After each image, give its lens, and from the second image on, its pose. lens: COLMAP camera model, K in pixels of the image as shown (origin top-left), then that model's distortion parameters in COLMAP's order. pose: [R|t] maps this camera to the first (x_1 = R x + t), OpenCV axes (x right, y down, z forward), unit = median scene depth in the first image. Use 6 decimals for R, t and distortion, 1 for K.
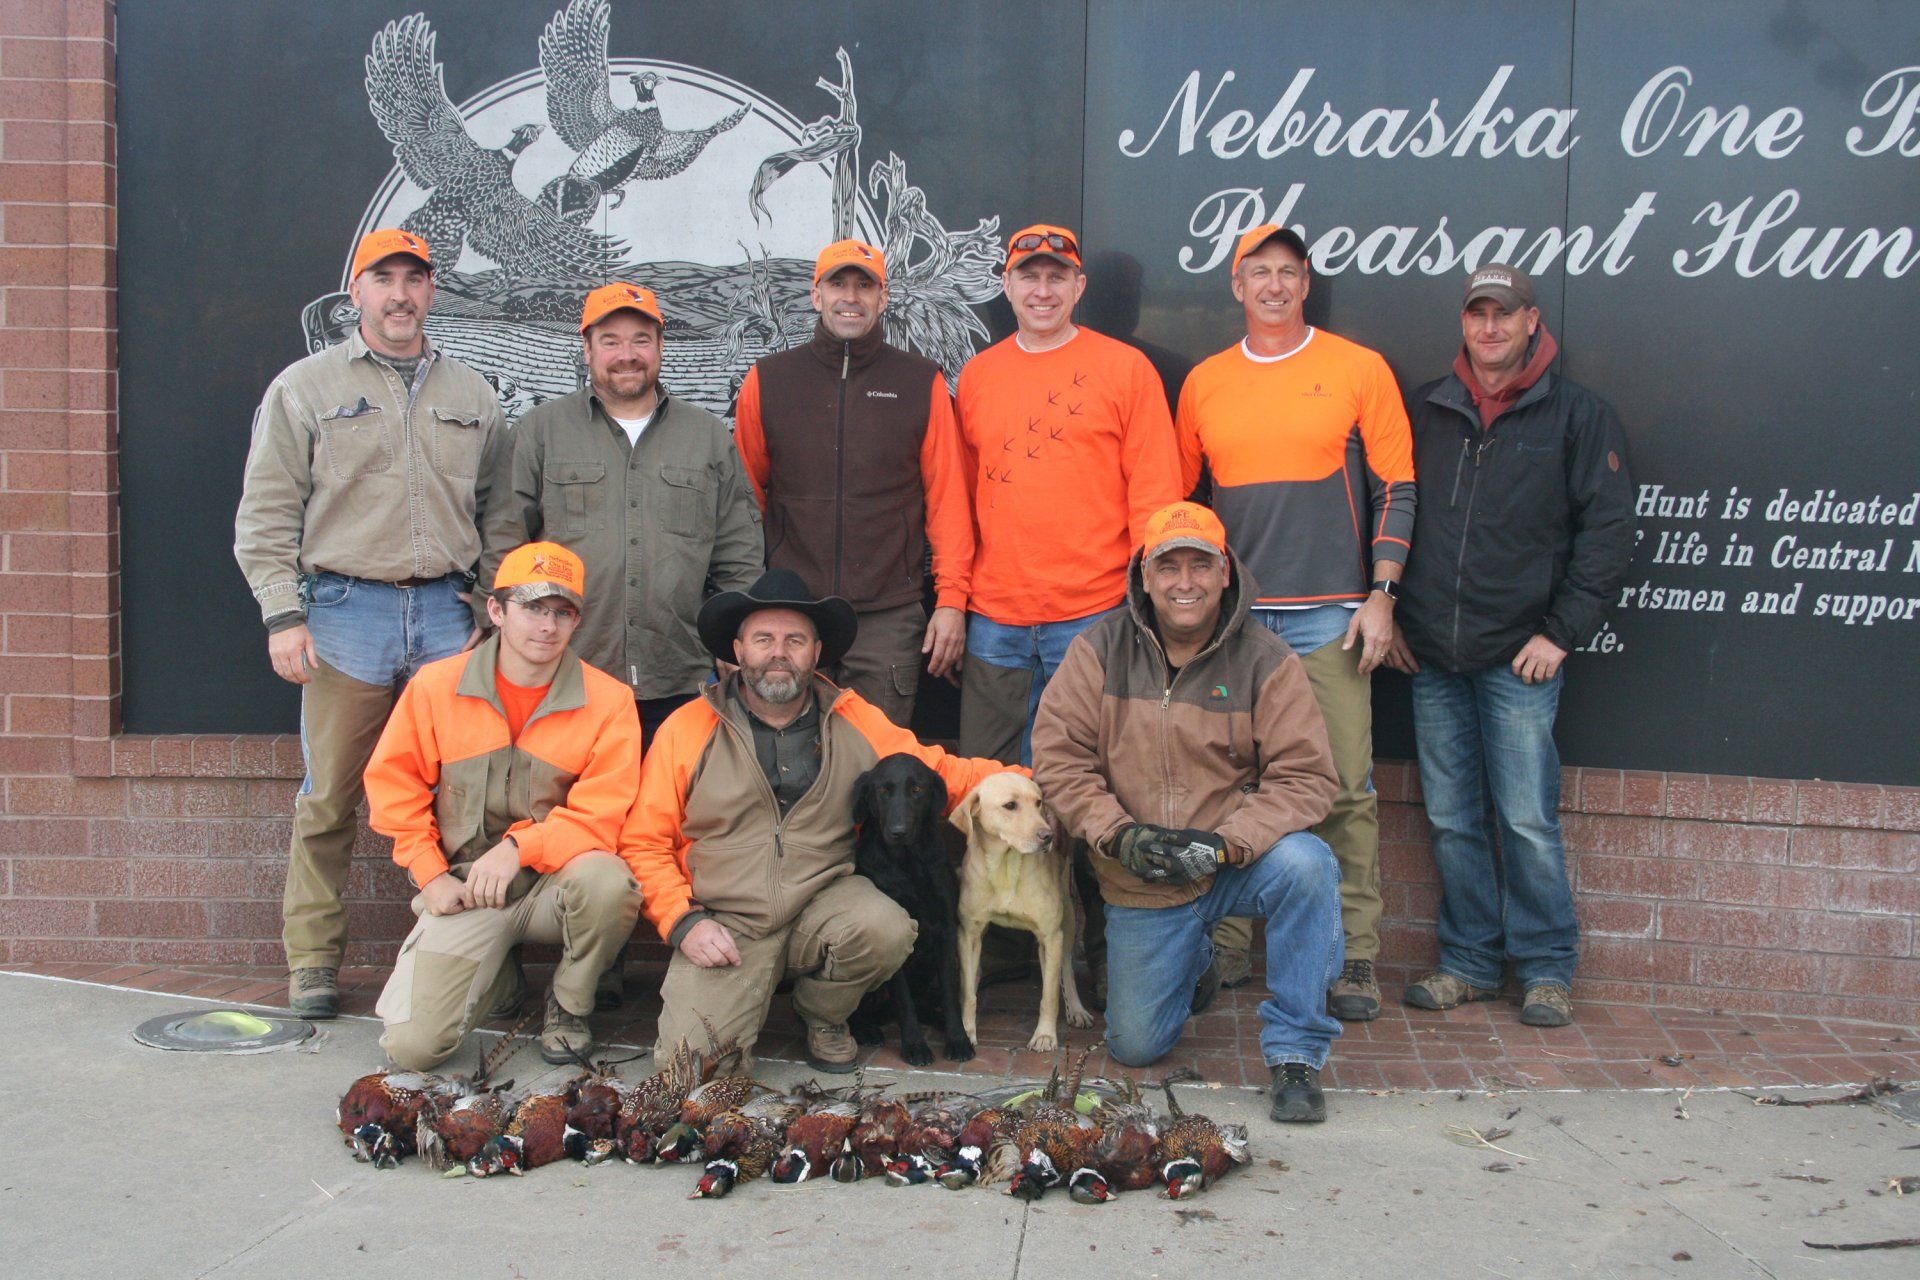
lens RADIAL K [[2707.6, 0, 958.6], [0, 2707.6, 671.7], [0, 0, 1]] dist [-0.048660, 0.000000]
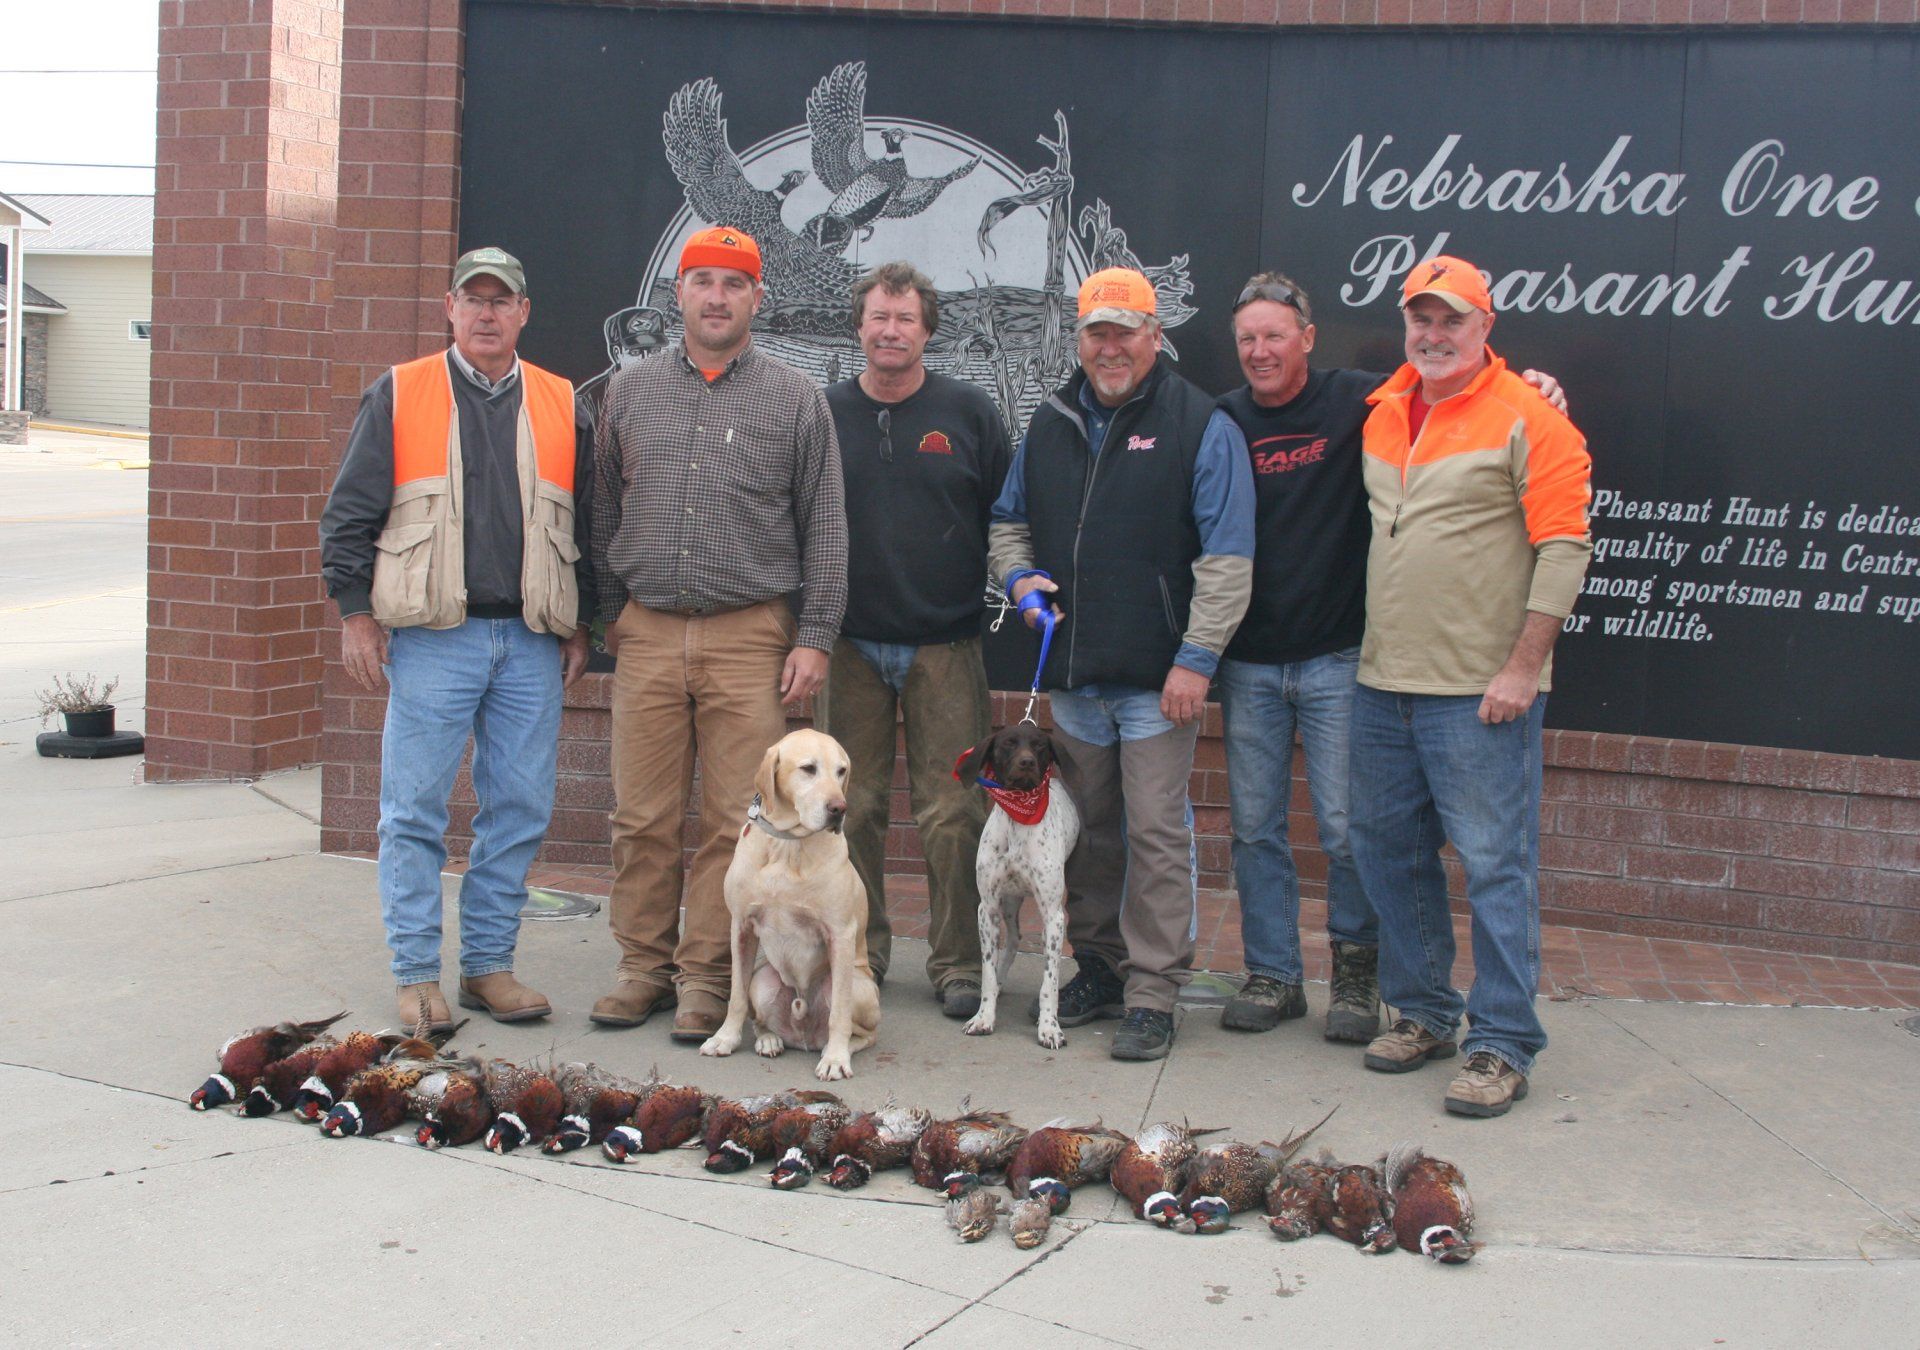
lens RADIAL K [[2692.5, 0, 863.3], [0, 2692.5, 688.7], [0, 0, 1]] dist [-0.099802, 0.000000]
pose [[0.991892, 0.036317, -0.121787, 0.024346], [-0.036410, 0.999336, 0.001465, 0.024911], [0.121760, 0.002981, 0.992555, -0.181943]]
